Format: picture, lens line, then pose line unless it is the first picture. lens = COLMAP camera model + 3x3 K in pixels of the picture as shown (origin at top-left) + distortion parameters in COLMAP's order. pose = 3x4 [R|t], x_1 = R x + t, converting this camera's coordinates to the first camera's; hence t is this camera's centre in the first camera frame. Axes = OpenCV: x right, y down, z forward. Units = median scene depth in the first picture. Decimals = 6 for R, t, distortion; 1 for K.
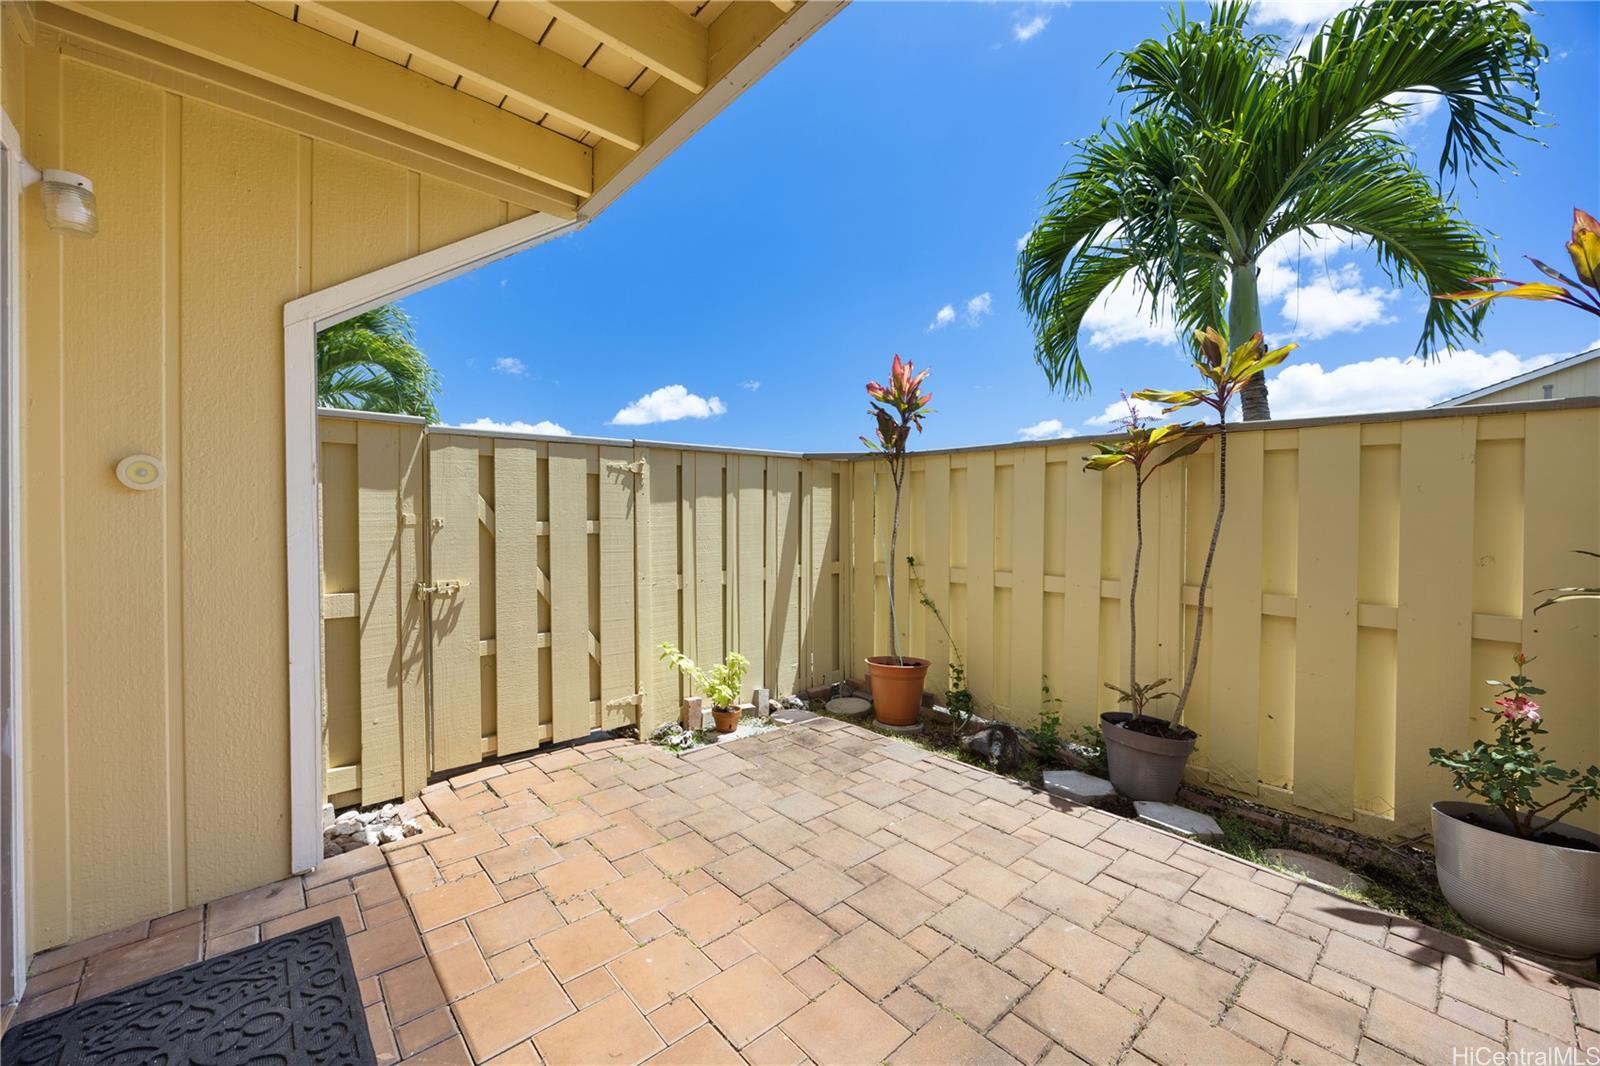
lens RADIAL K [[628.6, 0, 810.0], [0, 628.6, 530.5], [0, 0, 1]] dist [-0.001256, 0.000057]
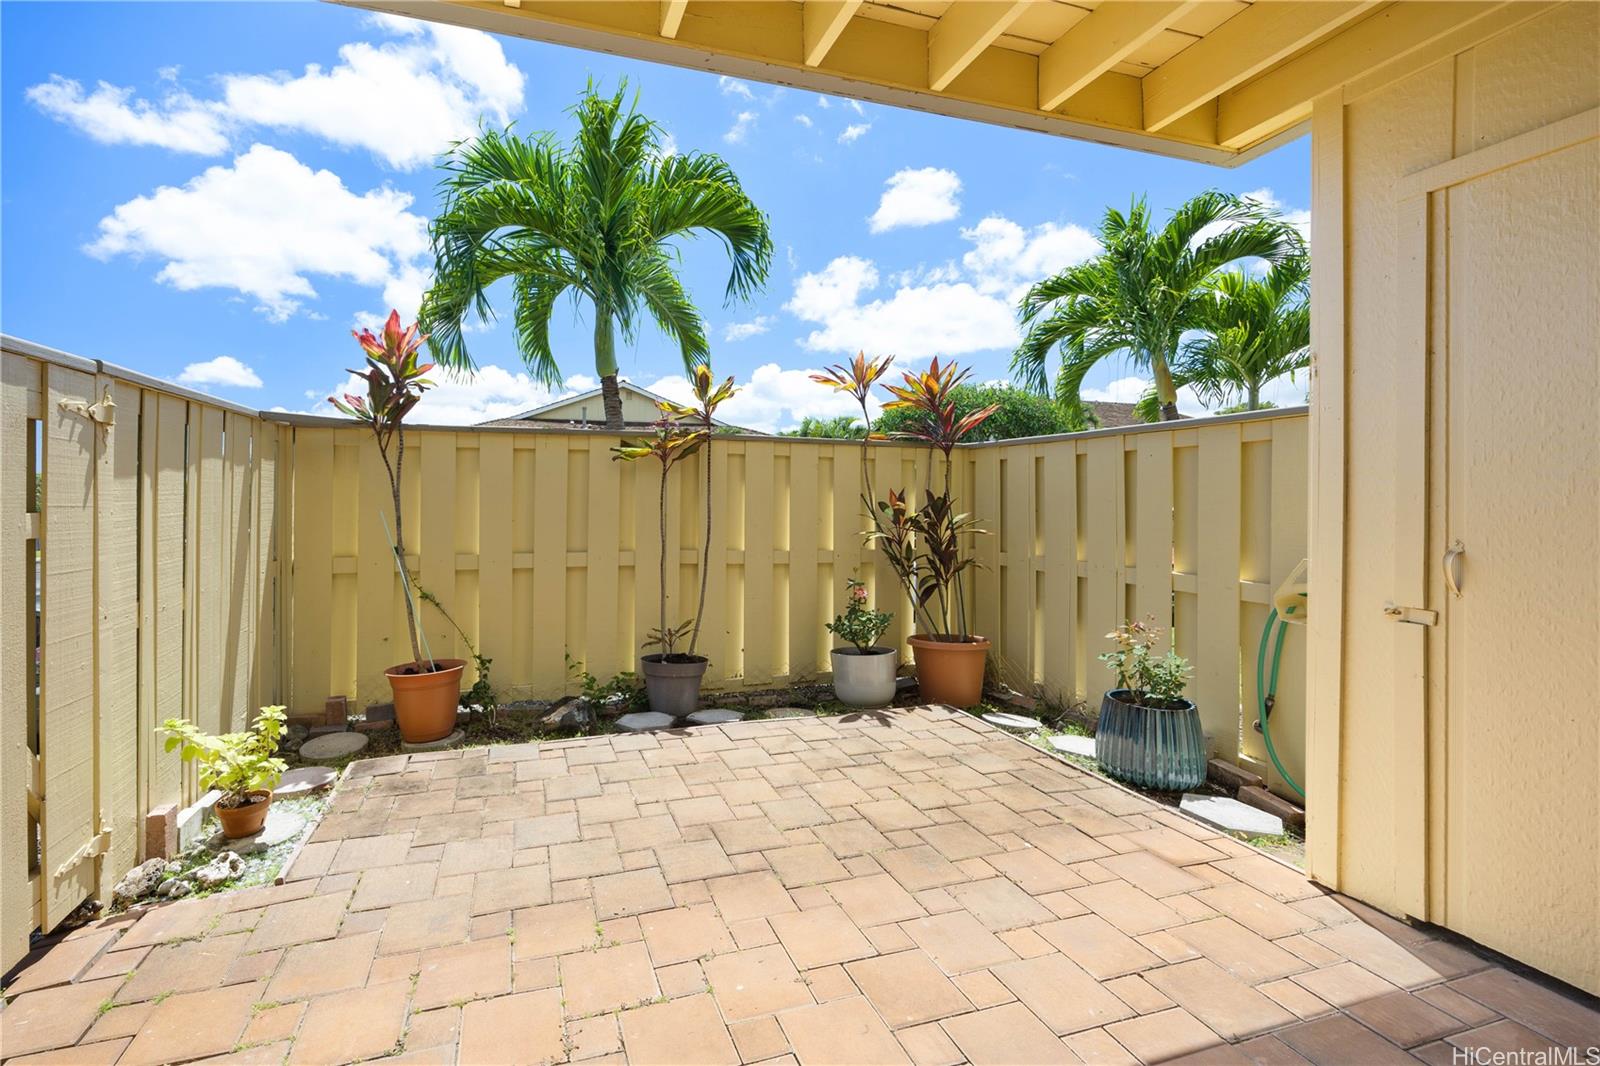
lens RADIAL K [[639.2, 0, 700.8], [0, 639.2, 508.0], [0, 0, 1]] dist [-0.000641, 0.000073]
pose [[0.458331, -0.018924, 0.888580, -0.577300], [0.021812, 0.999712, 0.010040, -0.014113], [-0.888514, 0.014780, 0.458611, 0.321959]]
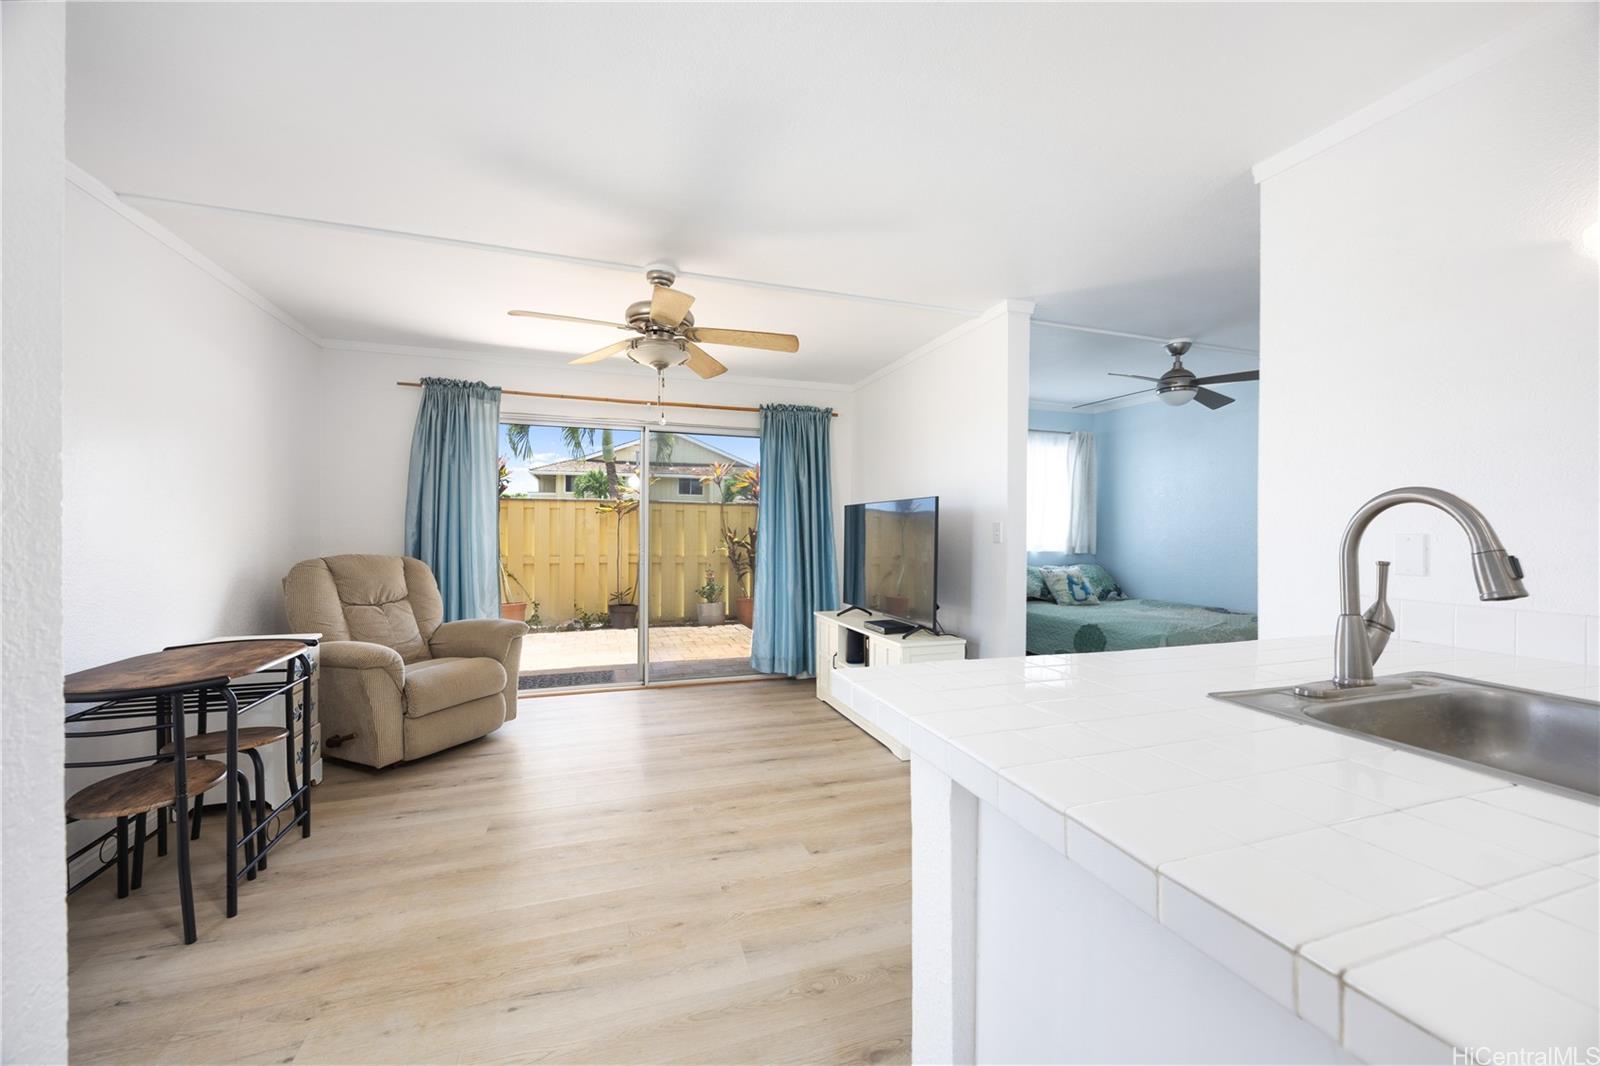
lens RADIAL K [[605.4, 0, 800.0], [0, 605.4, 533.0], [0, 0, 1]] dist [-0.000137, 0.000077]
pose [[0.406861, -0.020568, 0.913259, -1.536663], [0.012761, 0.999777, 0.016831, -0.049824], [-0.913401, 0.004807, 0.407033, -0.782168]]
